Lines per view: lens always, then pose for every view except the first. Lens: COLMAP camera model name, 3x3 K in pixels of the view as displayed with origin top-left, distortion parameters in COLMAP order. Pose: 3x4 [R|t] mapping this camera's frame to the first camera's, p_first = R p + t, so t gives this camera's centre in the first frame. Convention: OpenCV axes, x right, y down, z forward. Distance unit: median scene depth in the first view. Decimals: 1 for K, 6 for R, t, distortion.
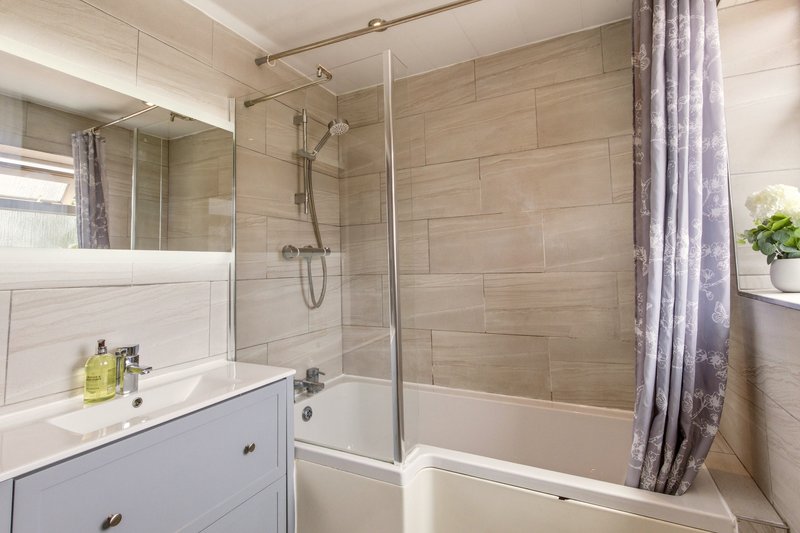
lens RADIAL K [[383.6, 0, 401.0], [0, 383.6, 236.4], [0, 0, 1]] dist [0.000173, 0.000054]
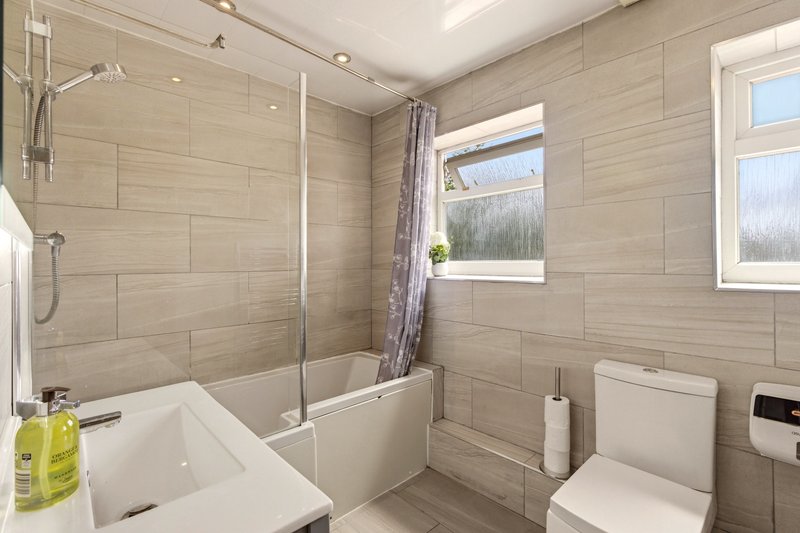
lens RADIAL K [[363.3, 0, 403.1], [0, 363.3, 261.3], [0, 0, 1]] dist [-0.001201, -0.000227]
pose [[0.335067, 0.022073, 0.941936, -0.649629], [-0.072393, 0.997373, 0.002379, 0.032054], [-0.939409, -0.068987, 0.335785, 0.226235]]
